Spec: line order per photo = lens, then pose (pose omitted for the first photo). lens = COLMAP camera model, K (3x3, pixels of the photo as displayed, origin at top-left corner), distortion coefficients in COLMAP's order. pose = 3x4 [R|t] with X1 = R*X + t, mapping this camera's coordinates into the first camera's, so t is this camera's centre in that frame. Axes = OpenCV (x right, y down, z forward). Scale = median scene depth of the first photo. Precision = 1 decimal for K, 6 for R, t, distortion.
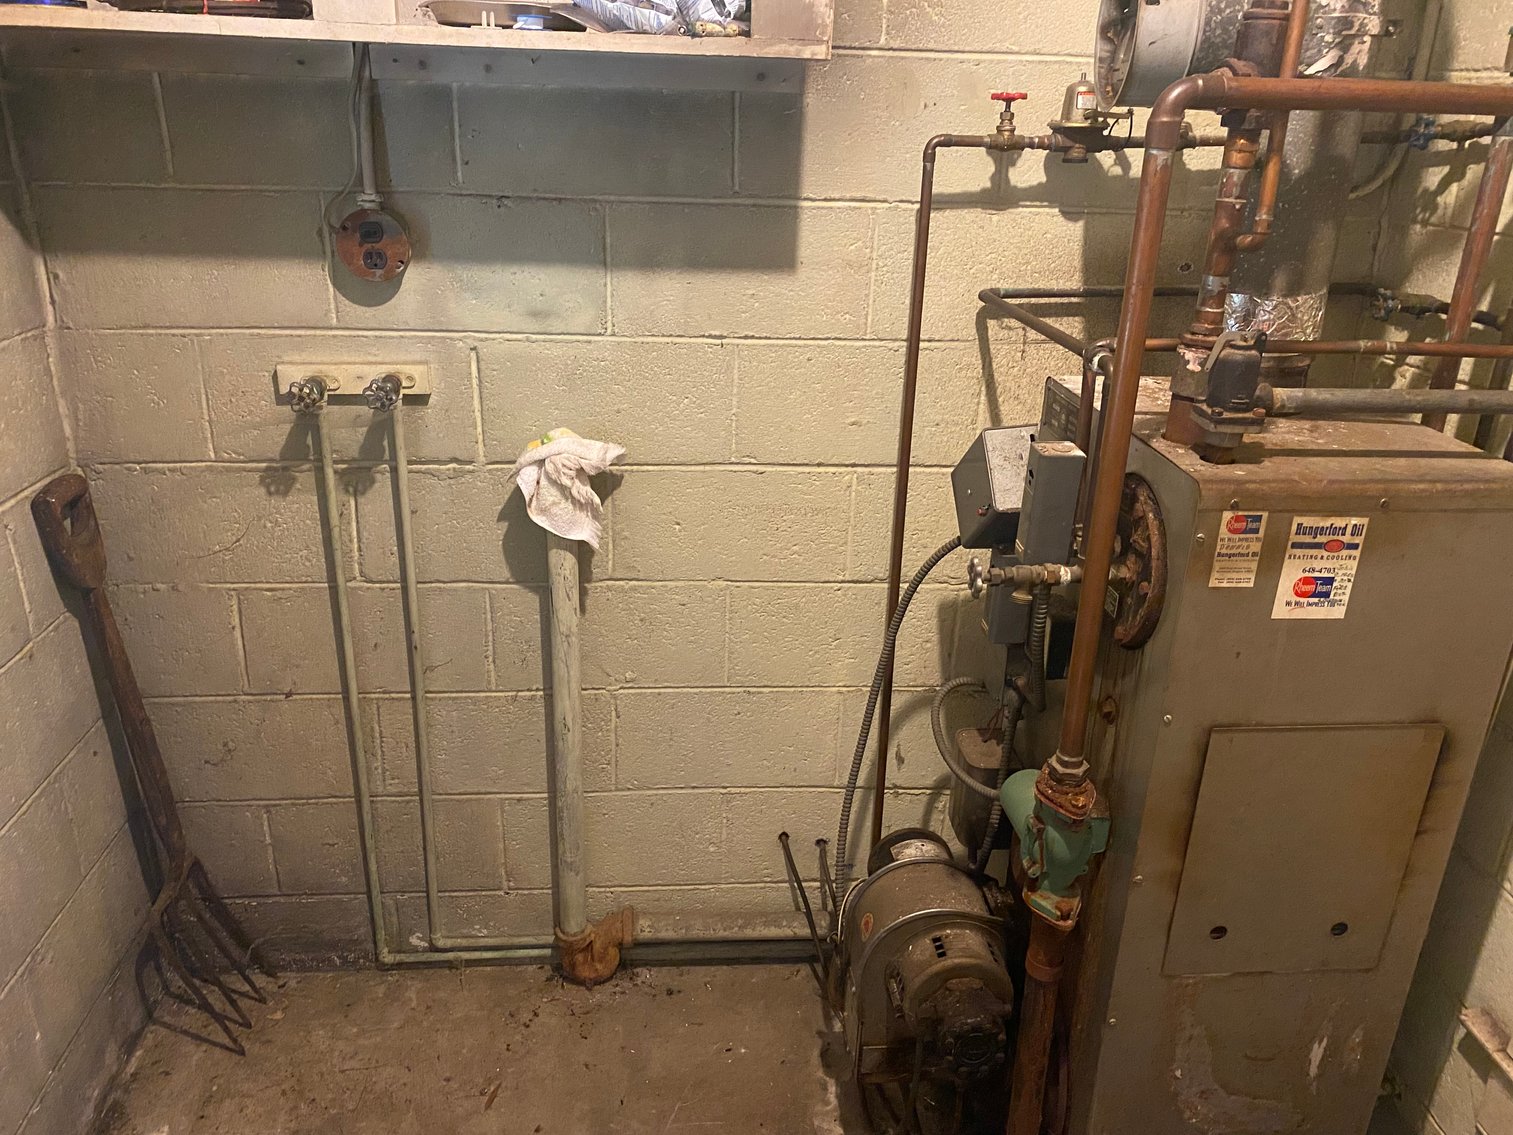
lens RADIAL K [[1140.9, 0, 731.7], [0, 1140.9, 561.1], [0, 0, 1]] dist [0.095914, -0.149299]
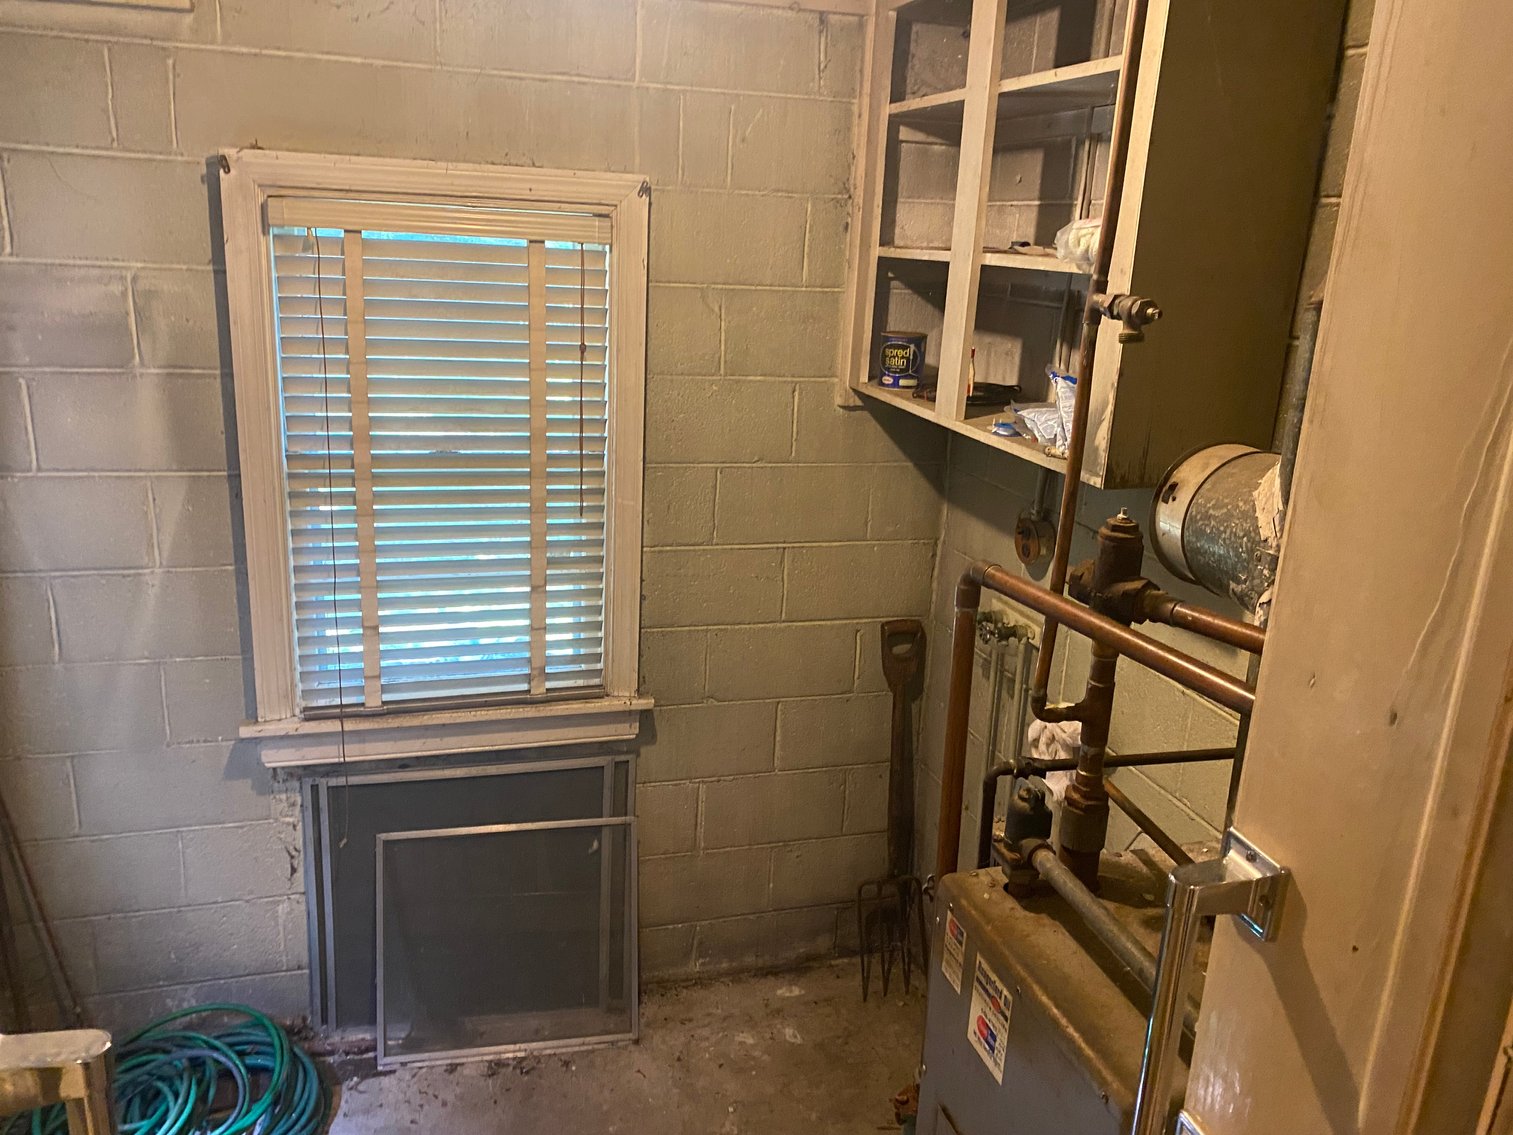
lens RADIAL K [[1147.0, 0, 756.5], [0, 1147.0, 567.5], [0, 0, 1]] dist [0.045245, -0.053140]
pose [[0.220425, 0.261931, -0.939577, 0.960313], [-0.404278, 0.901168, 0.156380, -0.316734], [0.887678, 0.345380, 0.304533, 0.241786]]
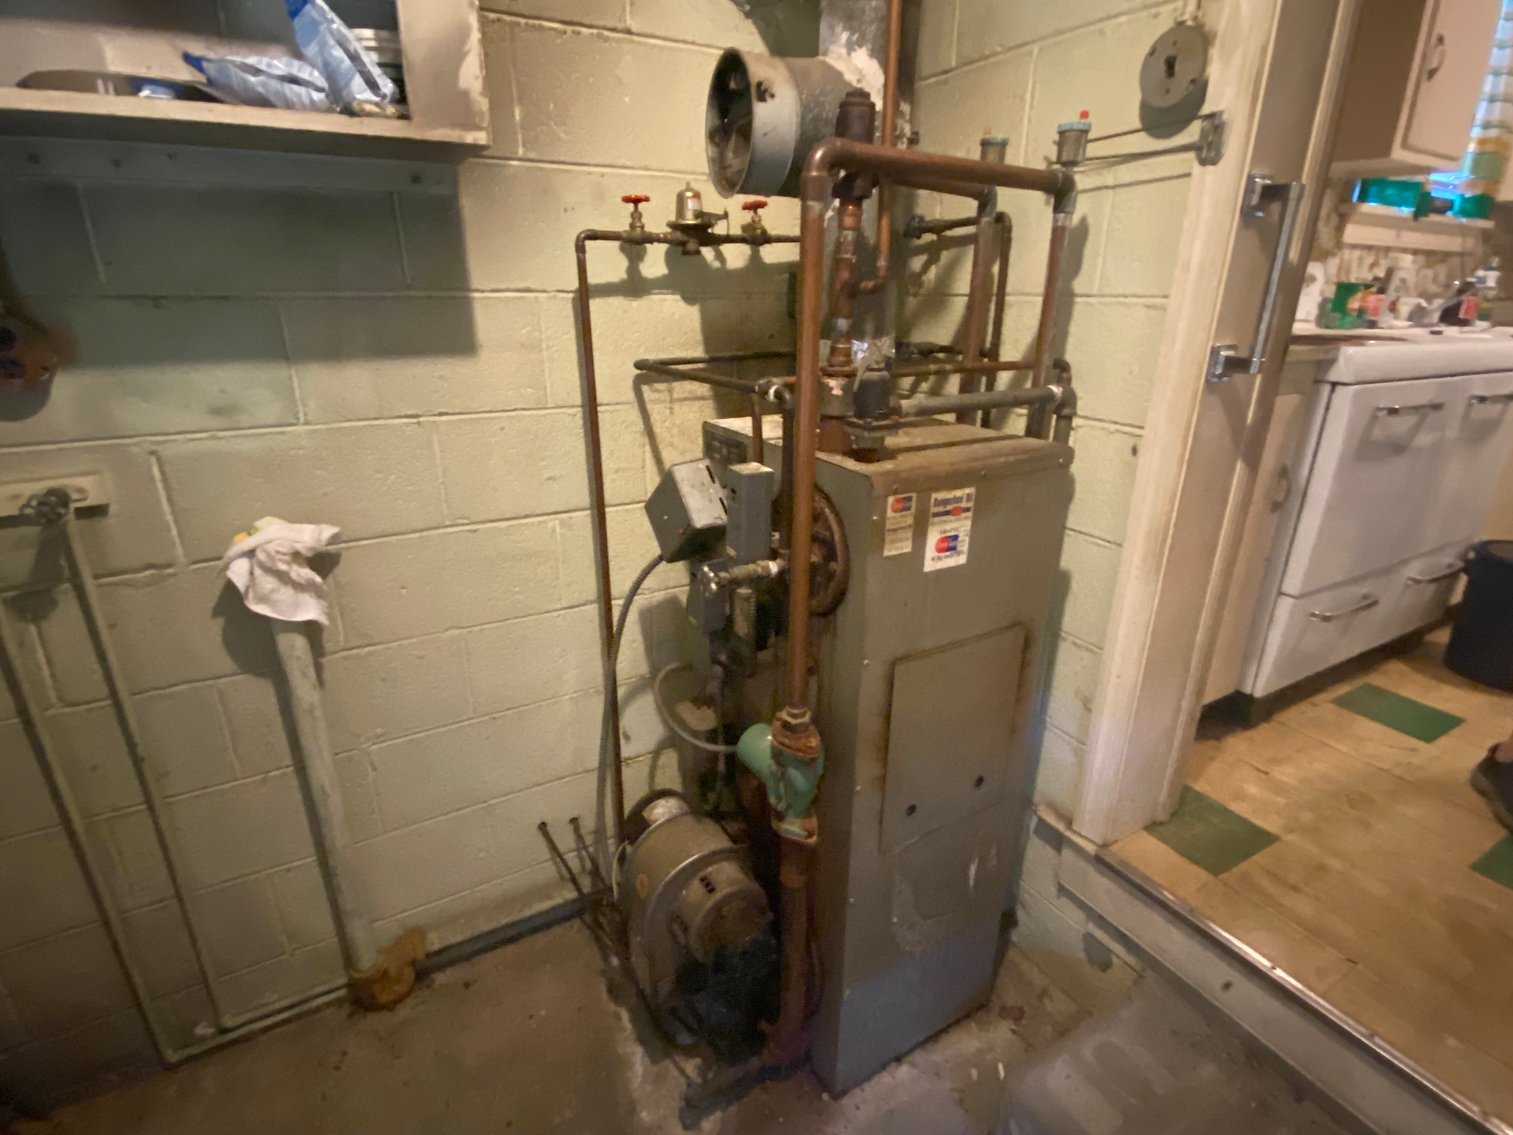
lens RADIAL K [[765.5, 0, 756.5], [0, 765.5, 567.5], [0, 0, 1]] dist [0.036021, -0.039665]
pose [[0.897538, -0.173941, 0.405180, -0.044535], [0.180592, 0.983310, 0.022088, -0.007385], [-0.402259, 0.053347, 0.913970, 0.195848]]
